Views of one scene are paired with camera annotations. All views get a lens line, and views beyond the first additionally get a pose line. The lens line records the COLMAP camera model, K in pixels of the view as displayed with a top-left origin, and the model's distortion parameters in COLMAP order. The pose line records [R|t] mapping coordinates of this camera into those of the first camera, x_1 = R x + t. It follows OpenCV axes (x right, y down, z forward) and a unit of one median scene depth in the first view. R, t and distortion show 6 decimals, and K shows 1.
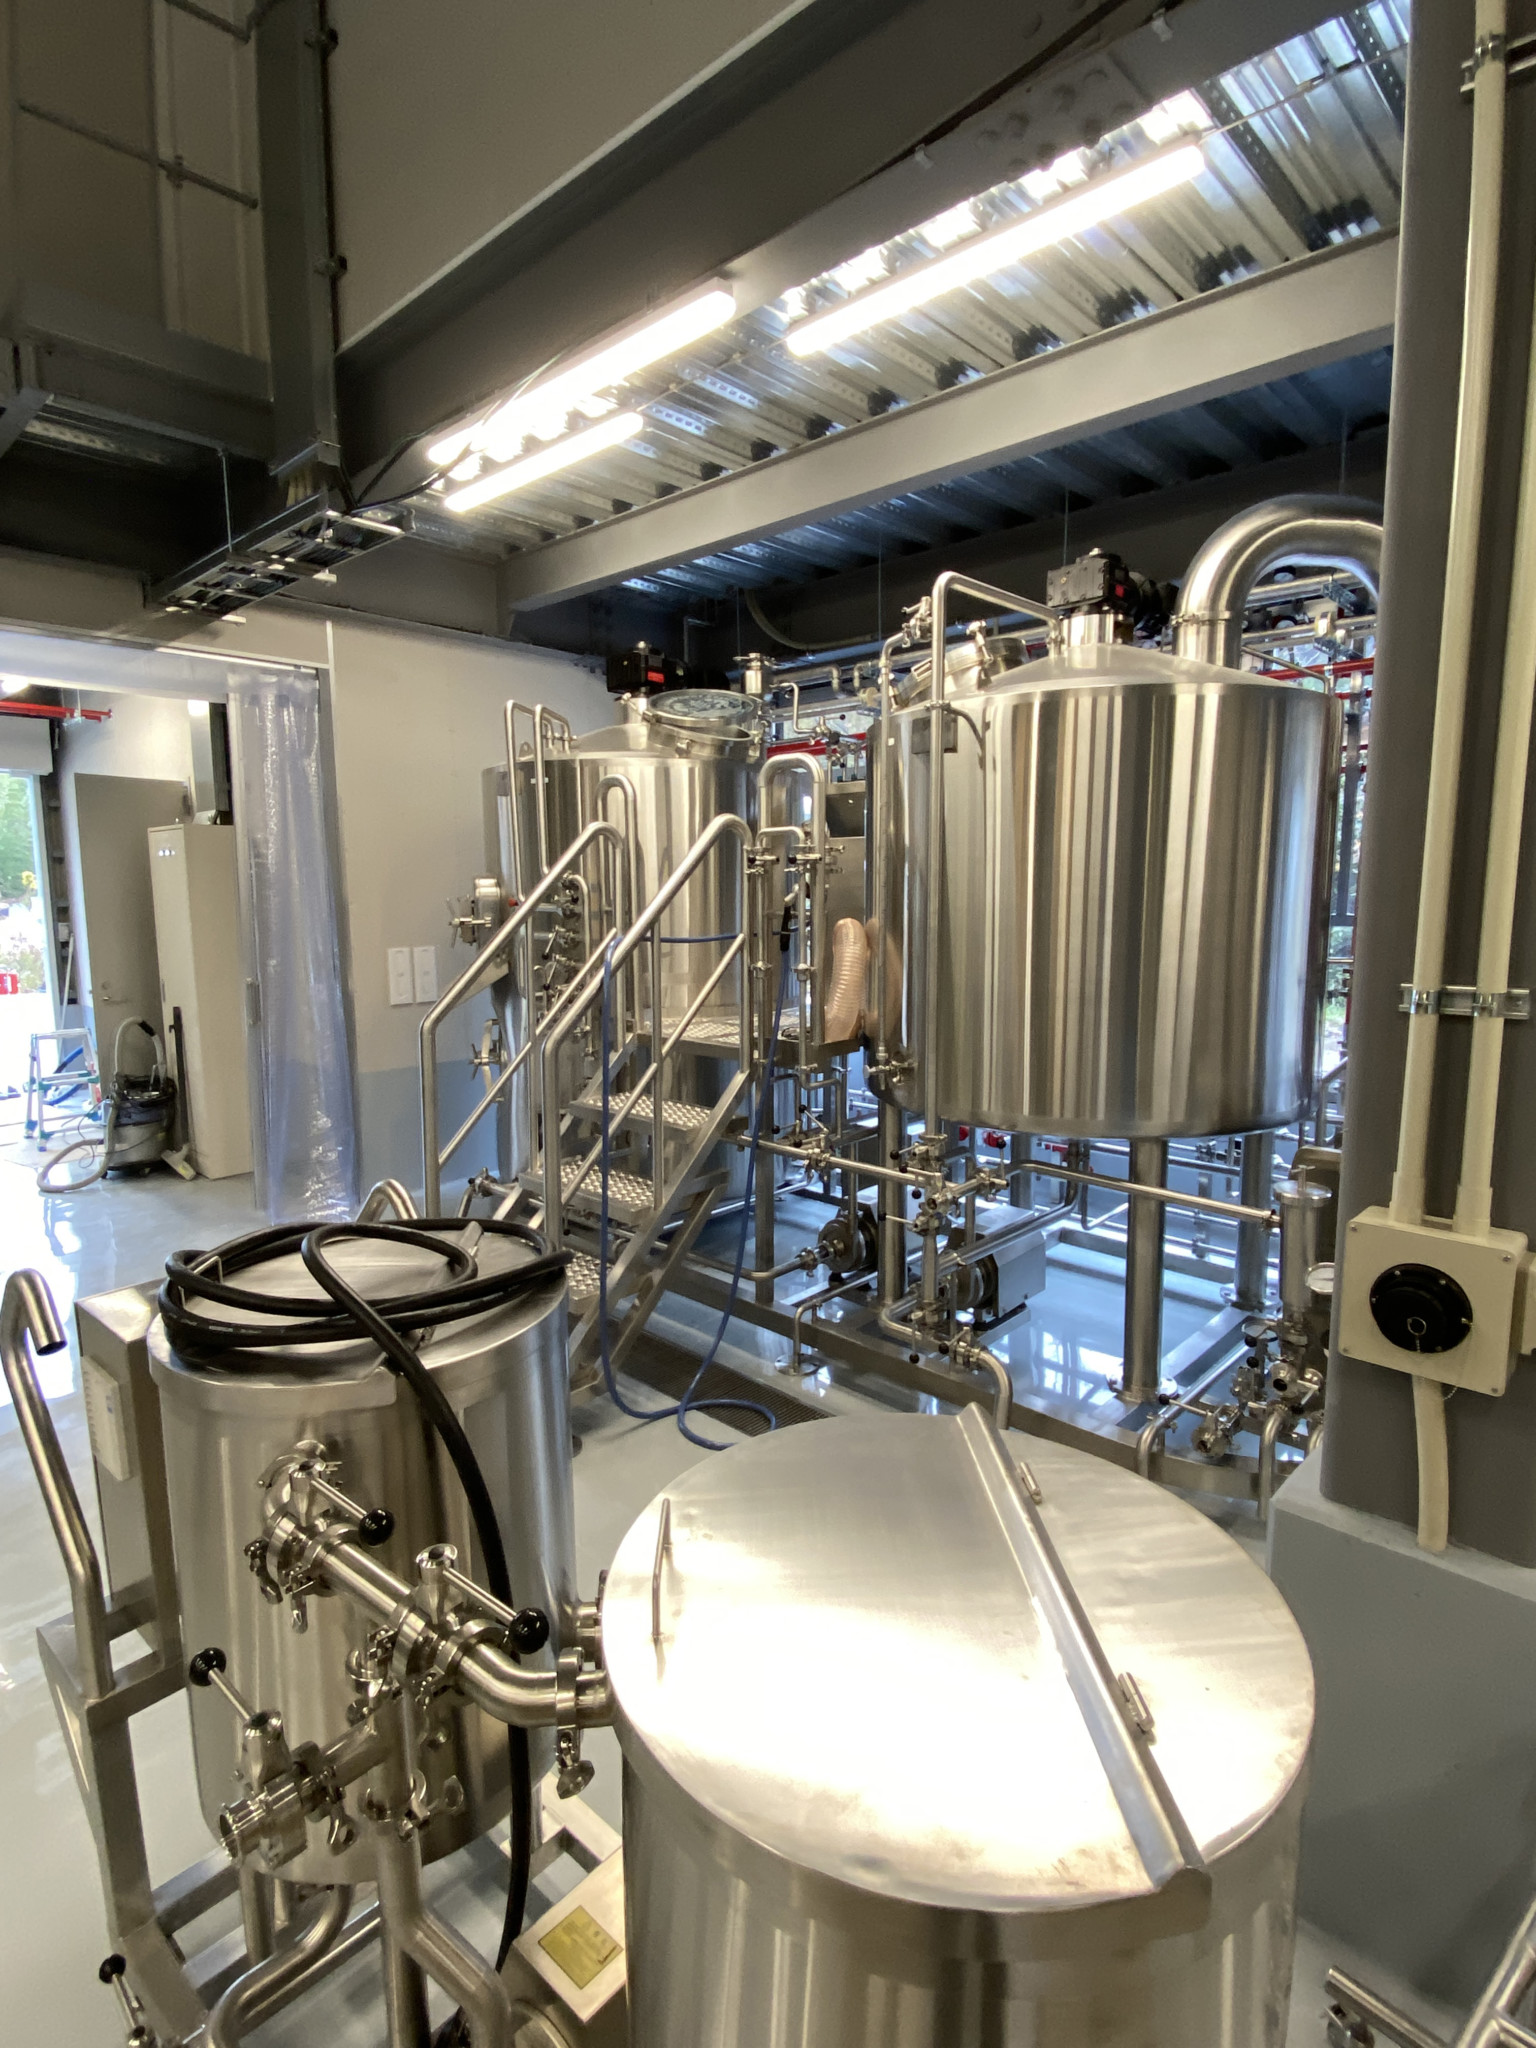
lens RADIAL K [[1063.7, 0, 759.5], [0, 1063.7, 1025.3], [0, 0, 1]] dist [0.029109, 0.000571]
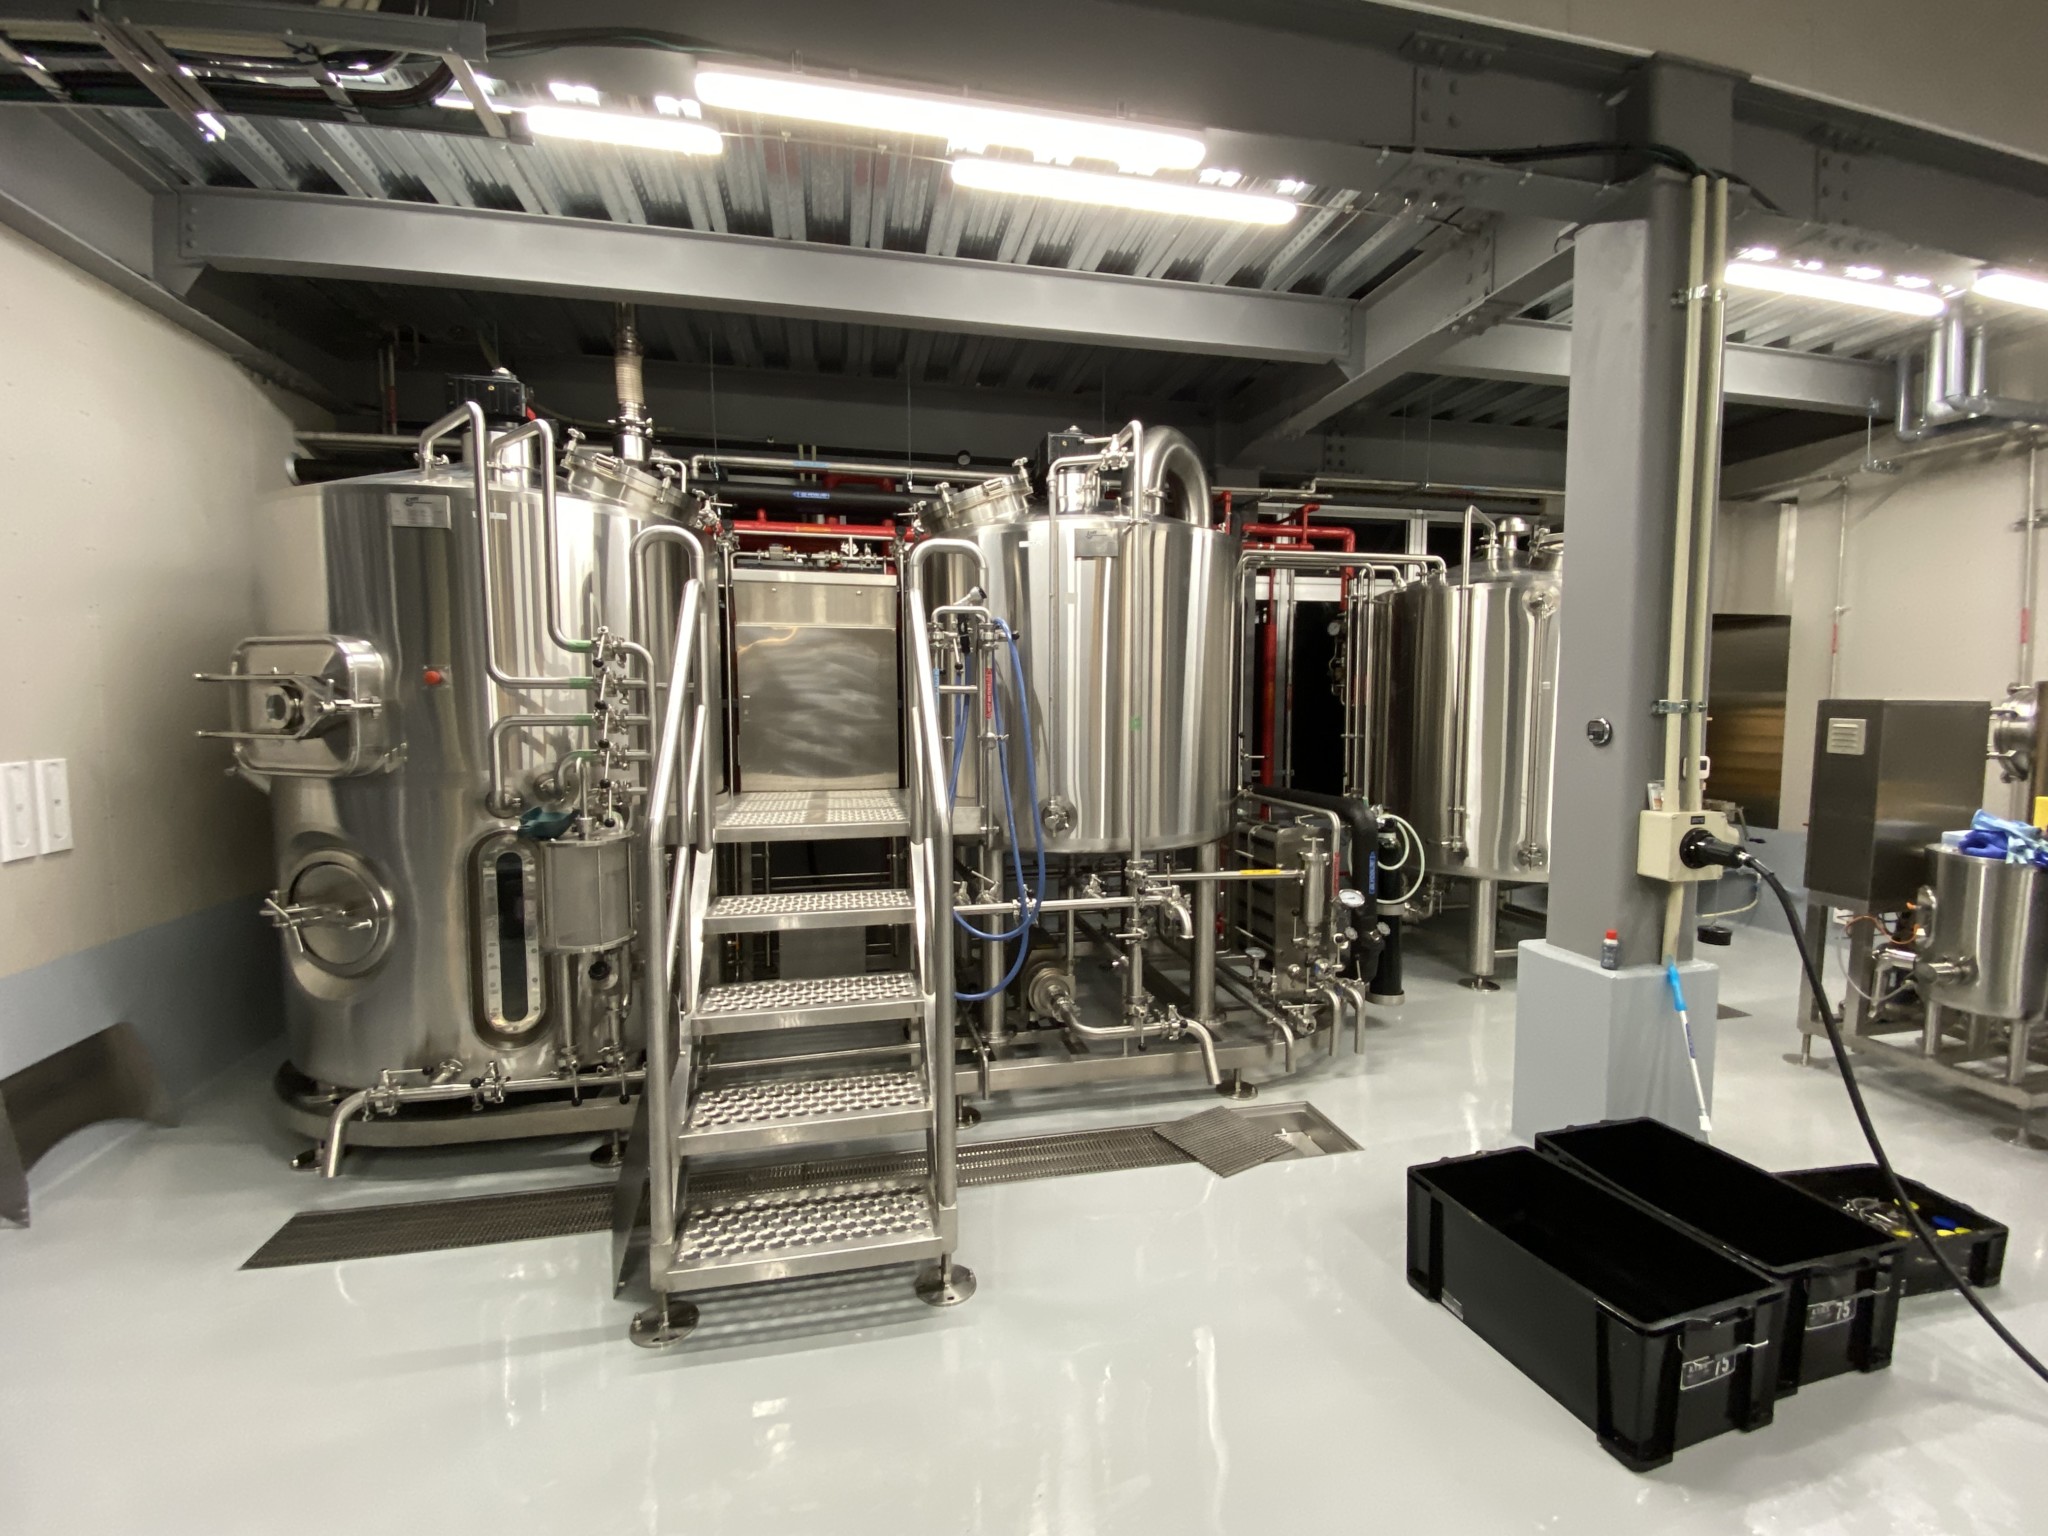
lens RADIAL K [[843.9, 0, 1017.4], [0, 843.9, 764.3], [0, 0, 1]] dist [0.008887, -0.000416]
pose [[0.566831, -0.061007, 0.821572, -0.494858], [0.108516, 0.994094, -0.001051, -0.015436], [-0.816656, 0.089749, 0.570104, 0.372840]]
